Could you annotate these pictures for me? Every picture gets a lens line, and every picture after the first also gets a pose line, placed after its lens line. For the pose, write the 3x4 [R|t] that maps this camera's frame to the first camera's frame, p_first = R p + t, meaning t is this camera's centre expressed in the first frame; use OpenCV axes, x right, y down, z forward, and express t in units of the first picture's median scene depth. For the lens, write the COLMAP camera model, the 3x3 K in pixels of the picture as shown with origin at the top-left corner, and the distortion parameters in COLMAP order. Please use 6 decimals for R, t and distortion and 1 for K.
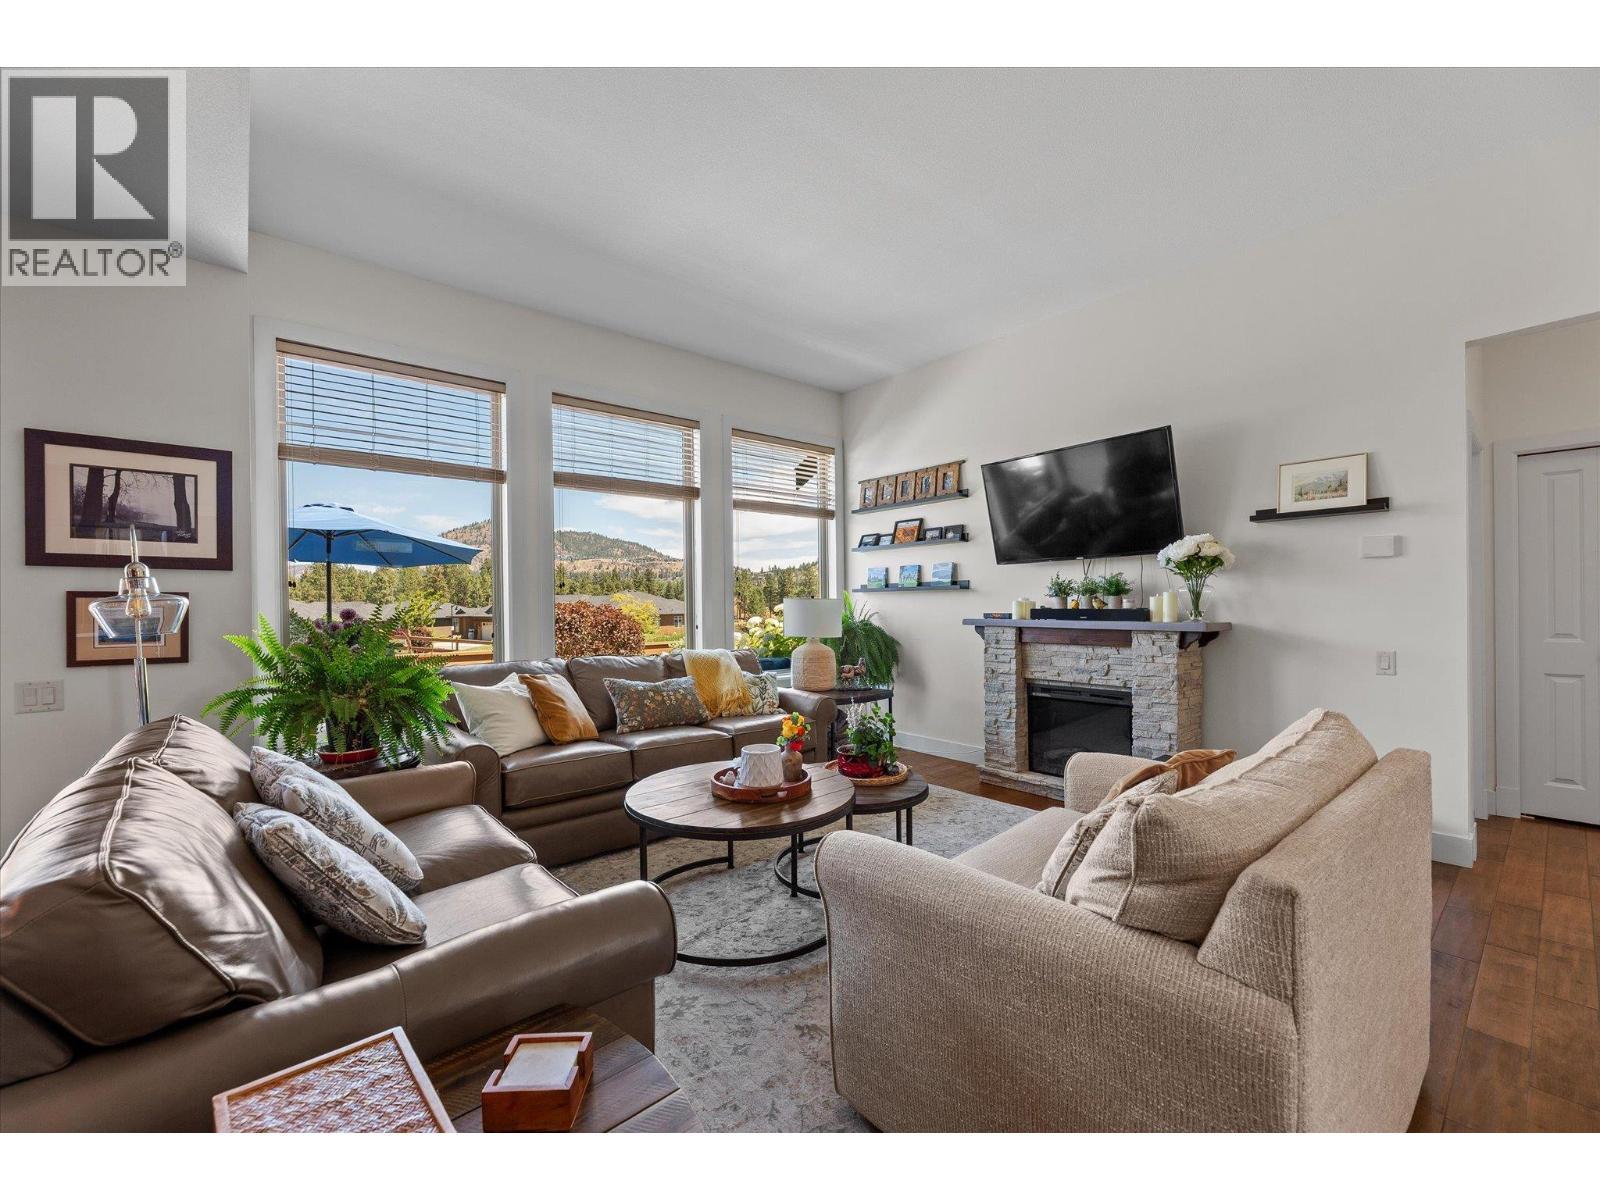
lens RADIAL K [[640.9, 0, 795.4], [0, 640.9, 604.7], [0, 0, 1]] dist [-0.009183, -0.000866]
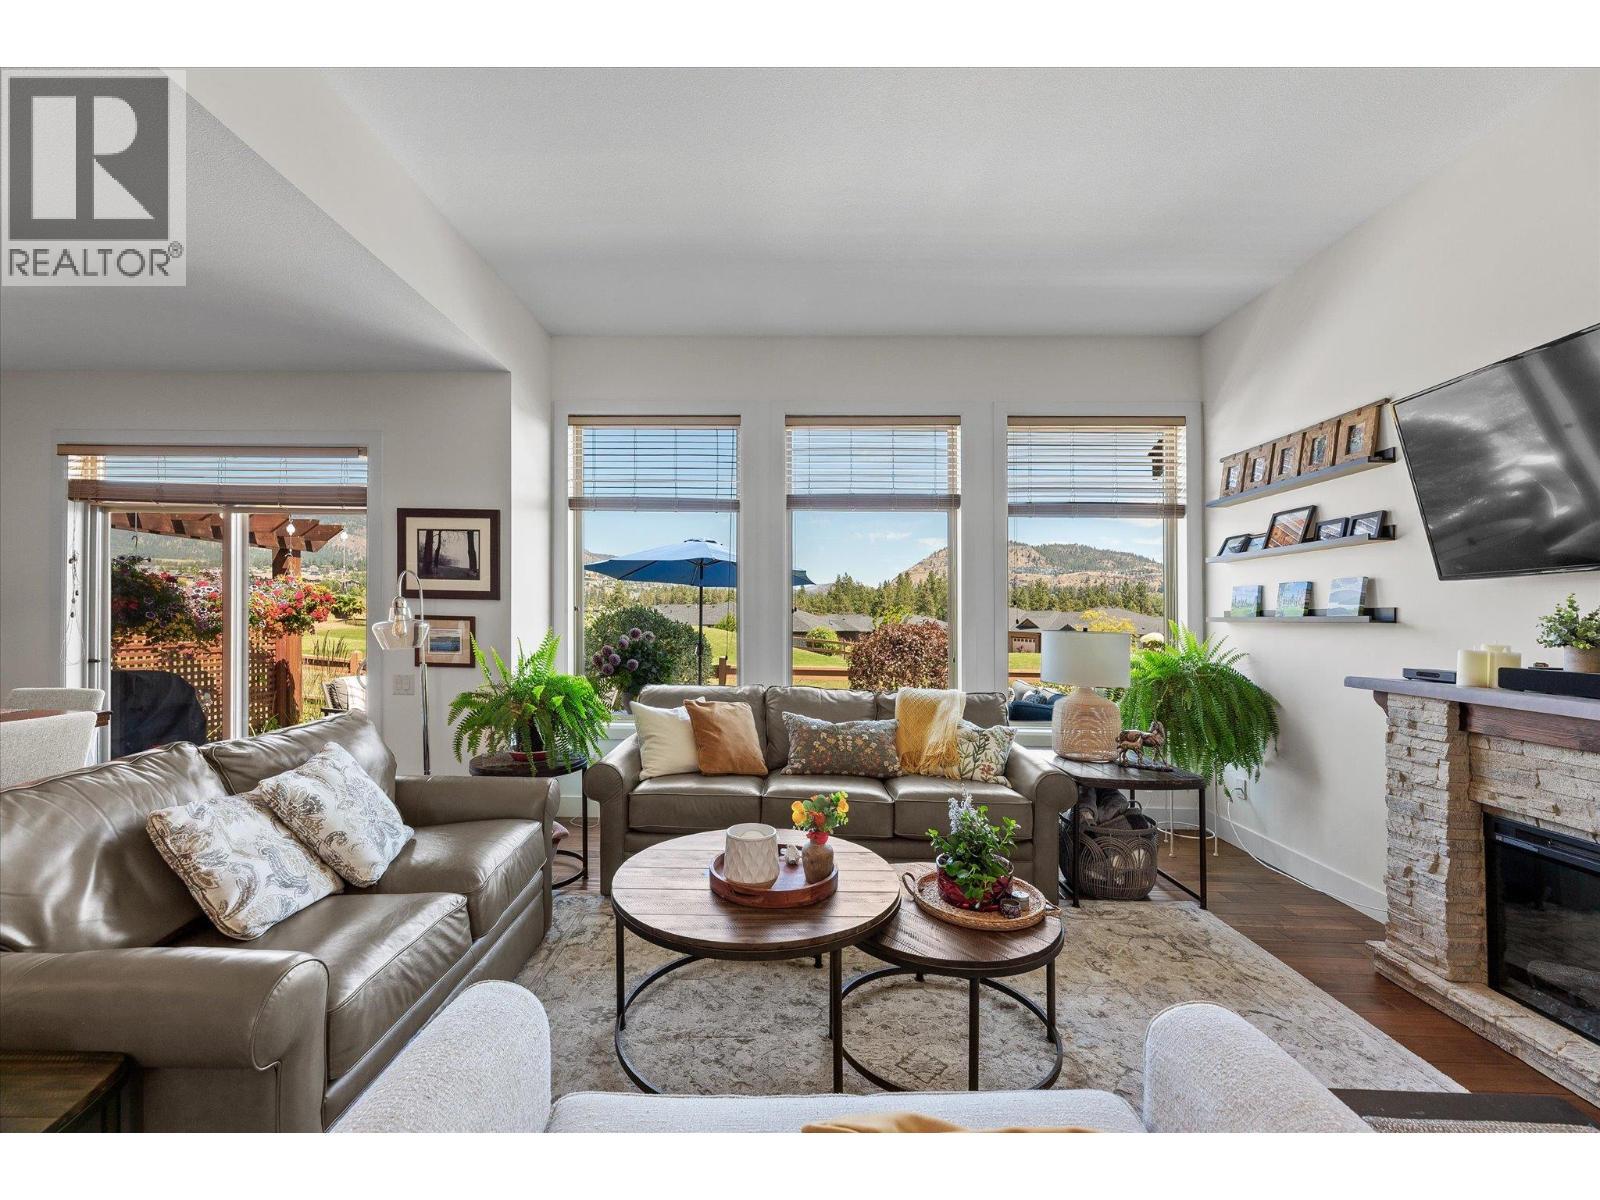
lens RADIAL K [[640.9, 0, 786.2], [0, 640.9, 616.4], [0, 0, 1]] dist [-0.009183, -0.000866]
pose [[0.748992, 0.017727, -0.662342, 0.281677], [-0.021766, 0.999761, 0.002143, -0.023185], [0.662221, 0.012811, 0.749199, 0.260007]]
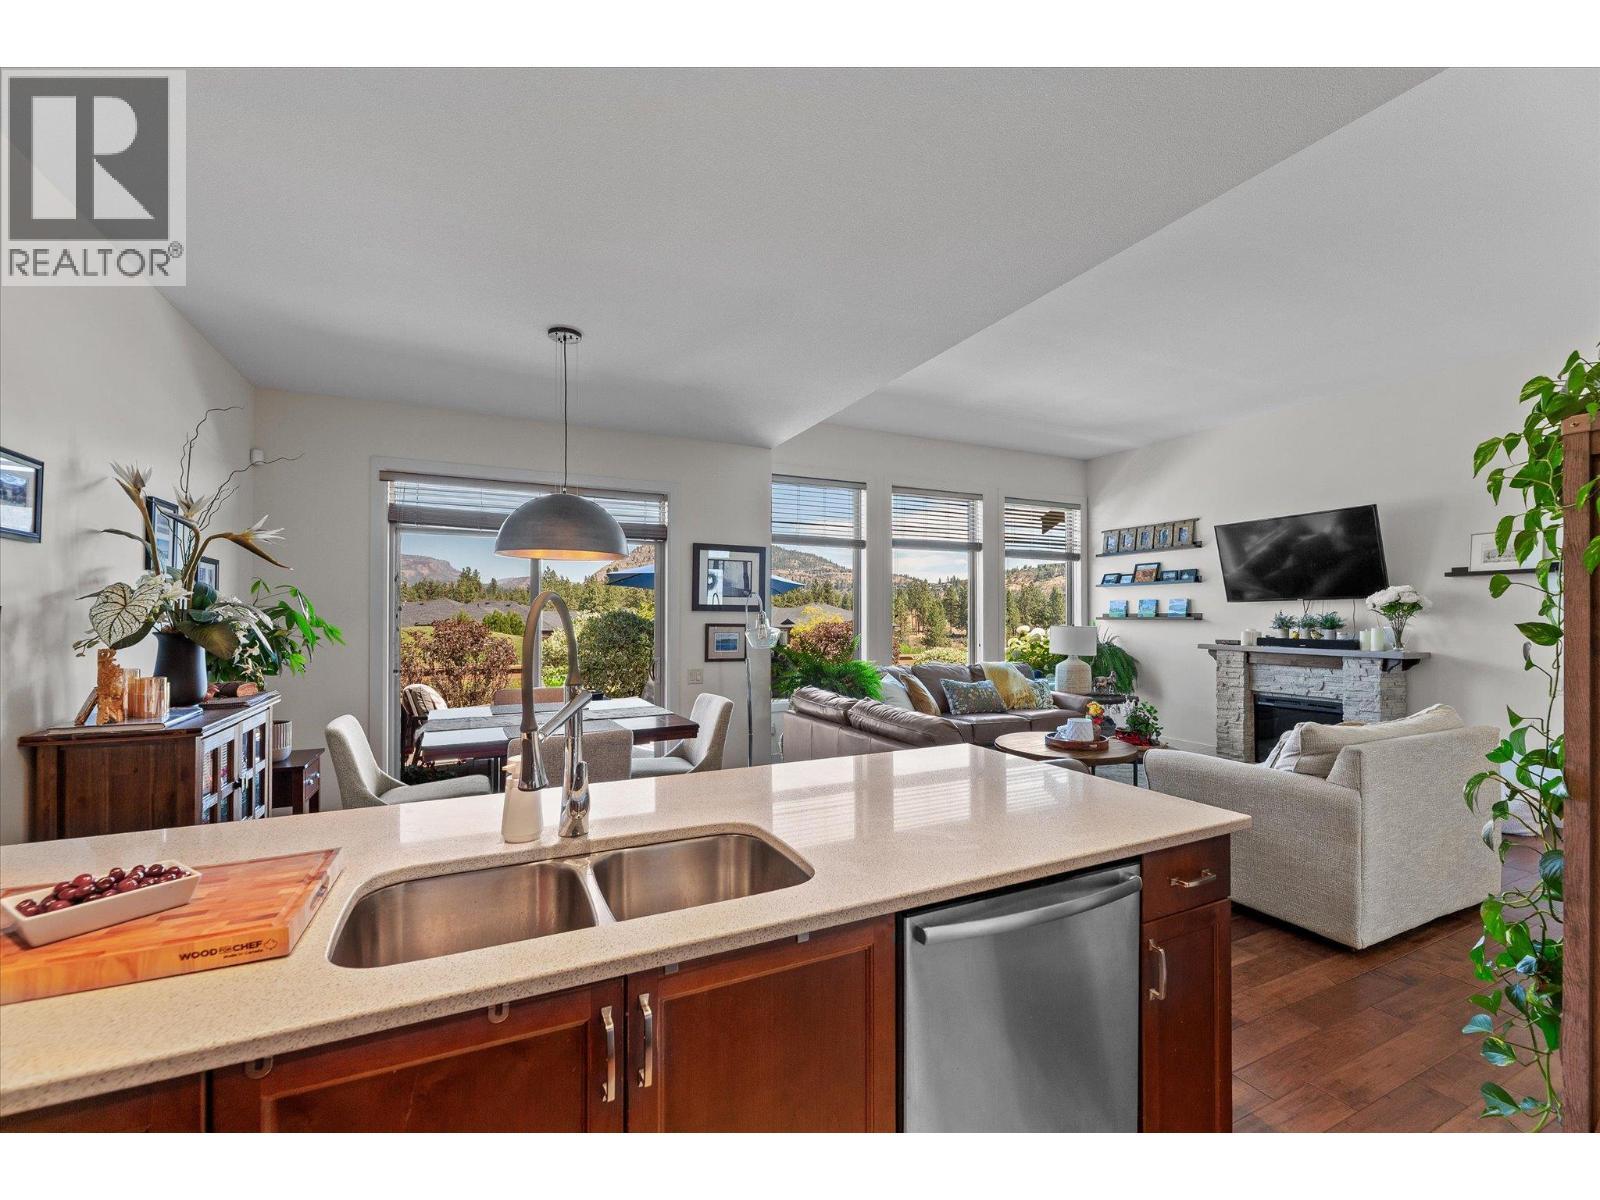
lens RADIAL K [[640.9, 0, 812.4], [0, 640.9, 610.2], [0, 0, 1]] dist [-0.009183, -0.000866]
pose [[0.967201, 0.008361, -0.253874, -0.180478], [-0.011243, 0.999888, -0.009904, -0.026548], [0.253763, 0.012433, 0.967186, -0.491562]]
